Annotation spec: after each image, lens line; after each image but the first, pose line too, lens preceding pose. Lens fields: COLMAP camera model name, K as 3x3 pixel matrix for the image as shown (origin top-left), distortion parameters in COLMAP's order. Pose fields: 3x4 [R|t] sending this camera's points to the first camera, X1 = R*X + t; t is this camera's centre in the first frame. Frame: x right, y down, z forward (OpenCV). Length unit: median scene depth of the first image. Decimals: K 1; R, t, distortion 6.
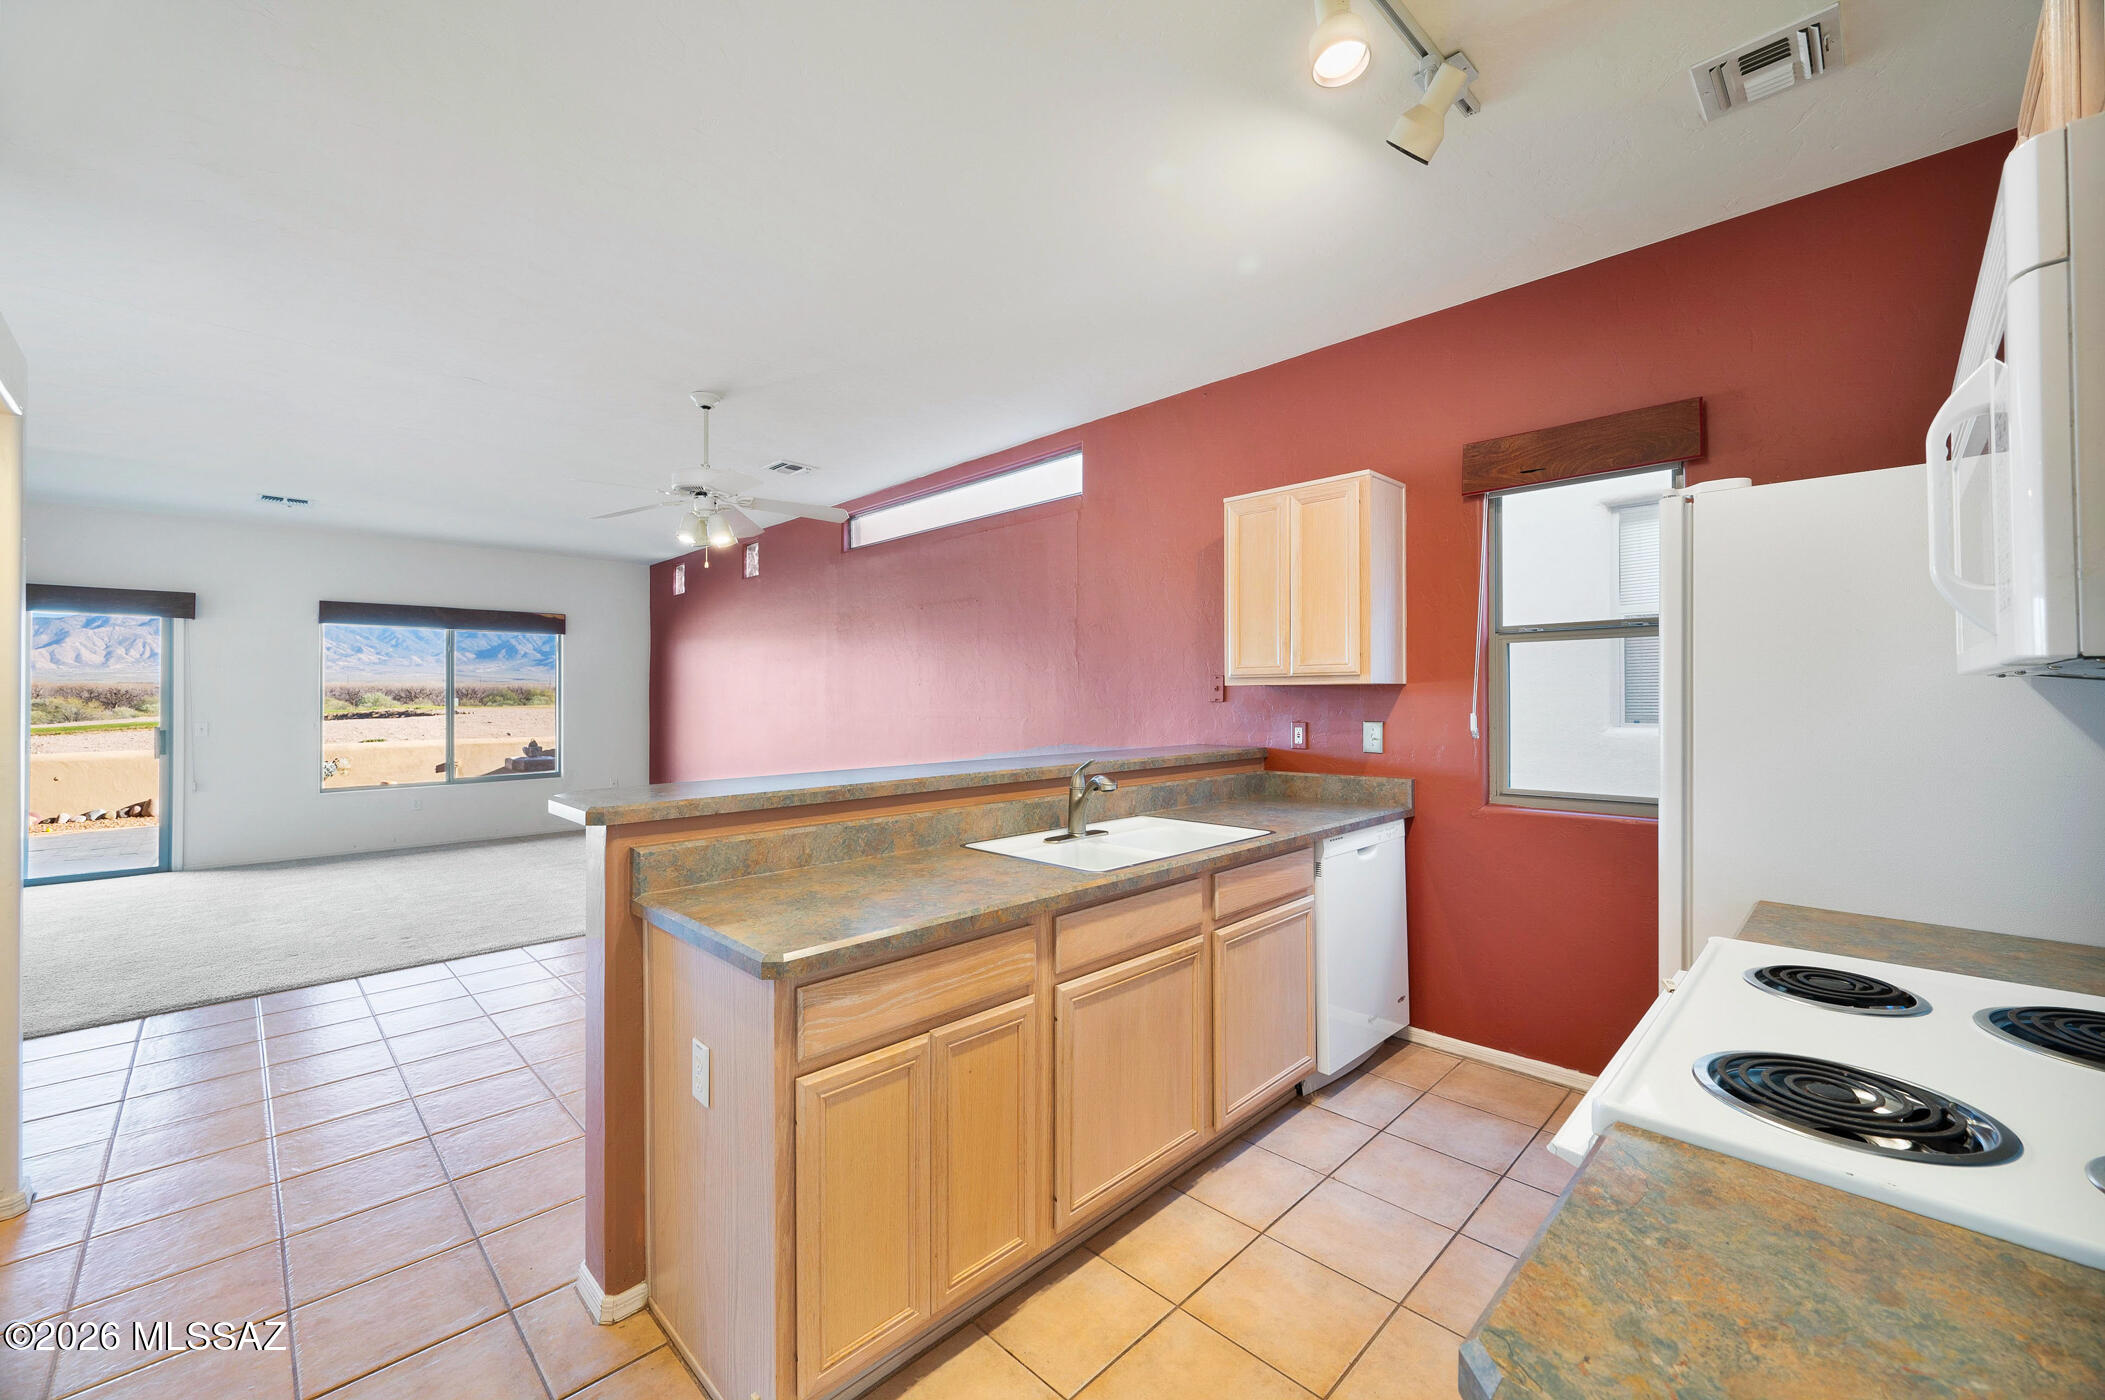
lens RADIAL K [[830.3, 0, 1004.2], [0, 830.3, 687.4], [0, 0, 1]] dist [-0.004236, -0.000112]
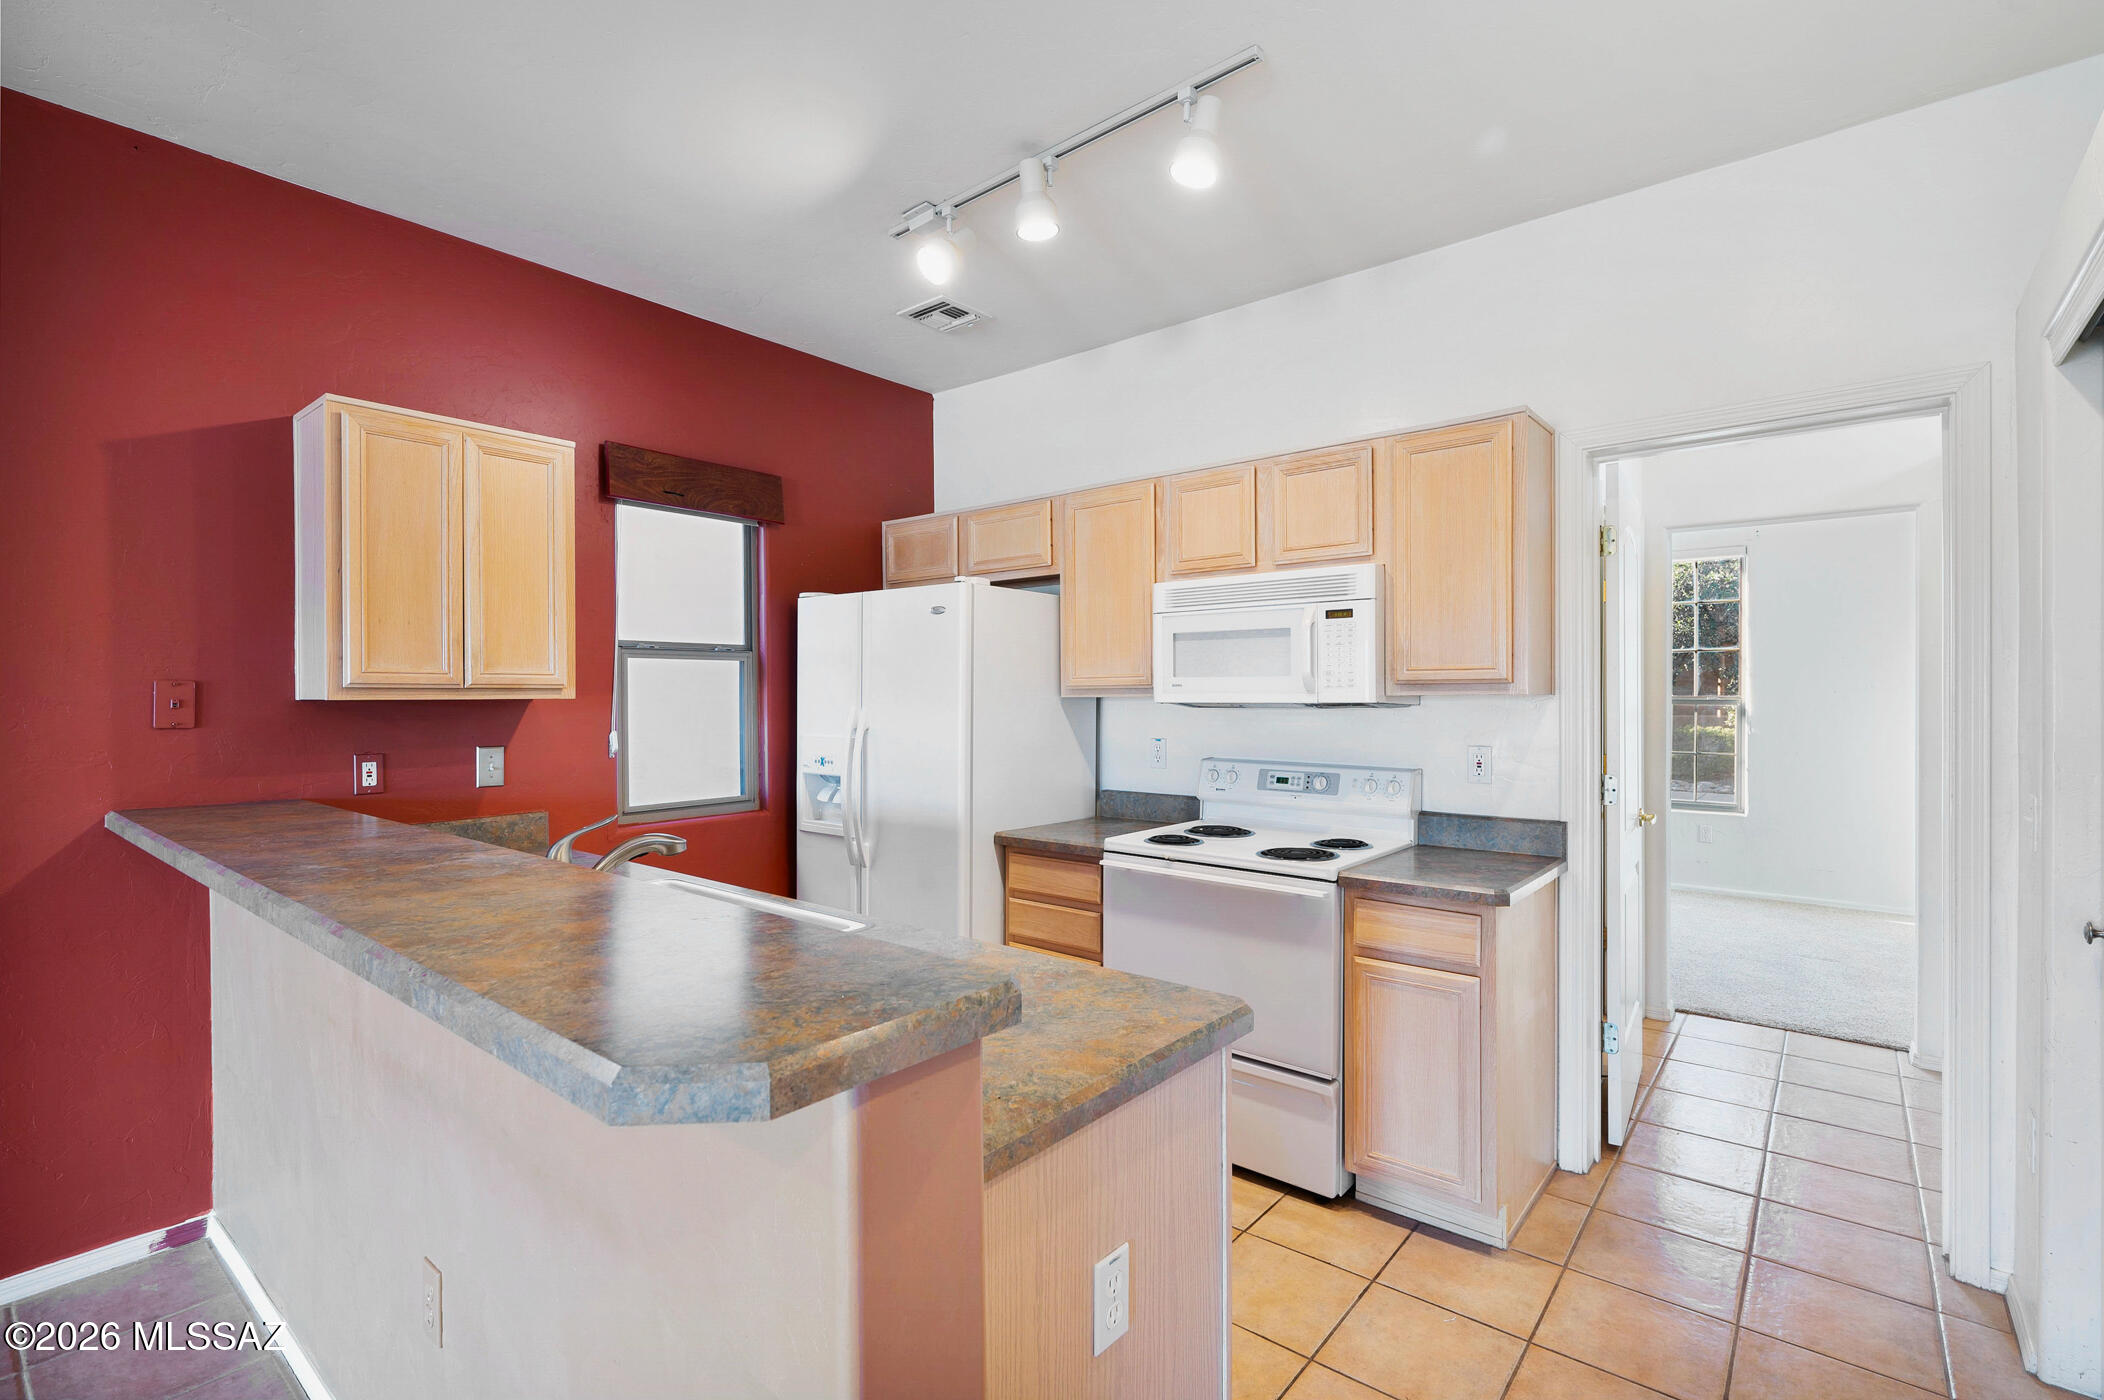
lens RADIAL K [[986.8, 0, 1120.8], [0, 986.8, 699.6], [0, 0, 1]] dist [-0.001401, -0.000413]
pose [[-0.180377, 0.005088, 0.983584, -0.590947], [-0.004627, 0.999971, -0.006021, -0.000306], [-0.983587, -0.005638, -0.180348, 0.596337]]
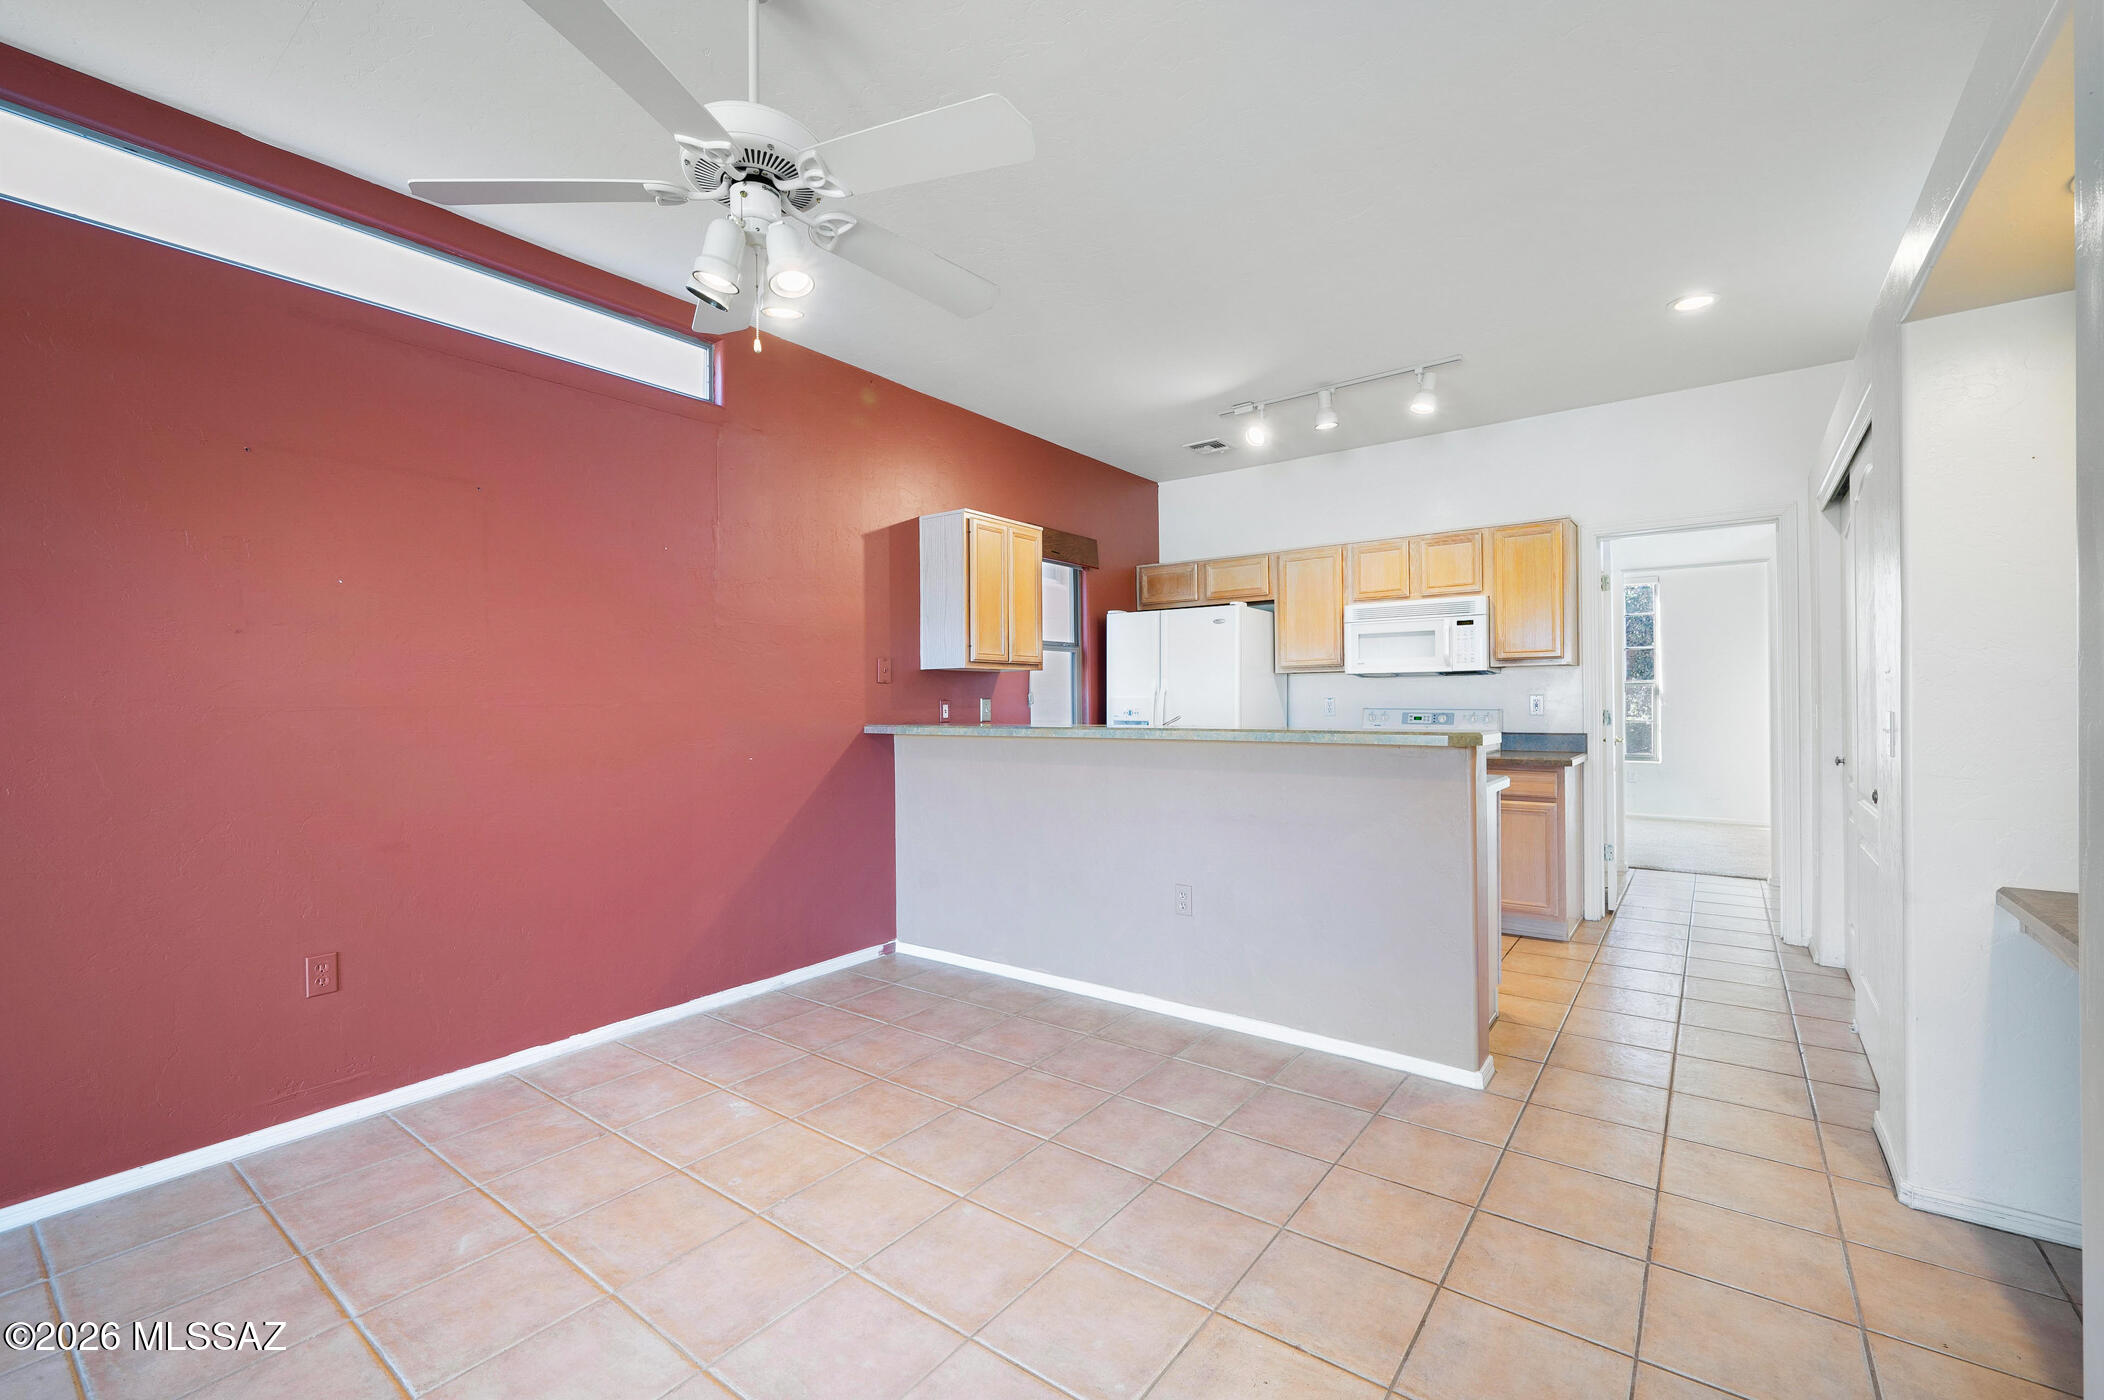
lens RADIAL K [[875.4, 0, 1141.0], [0, 875.4, 695.7], [0, 0, 1]] dist [-0.005041, -0.000529]
pose [[-0.228145, 0.011803, 0.973556, -1.056380], [0.001361, 0.999929, -0.011803, 0.055520], [-0.973626, -0.001368, -0.228145, 1.107919]]
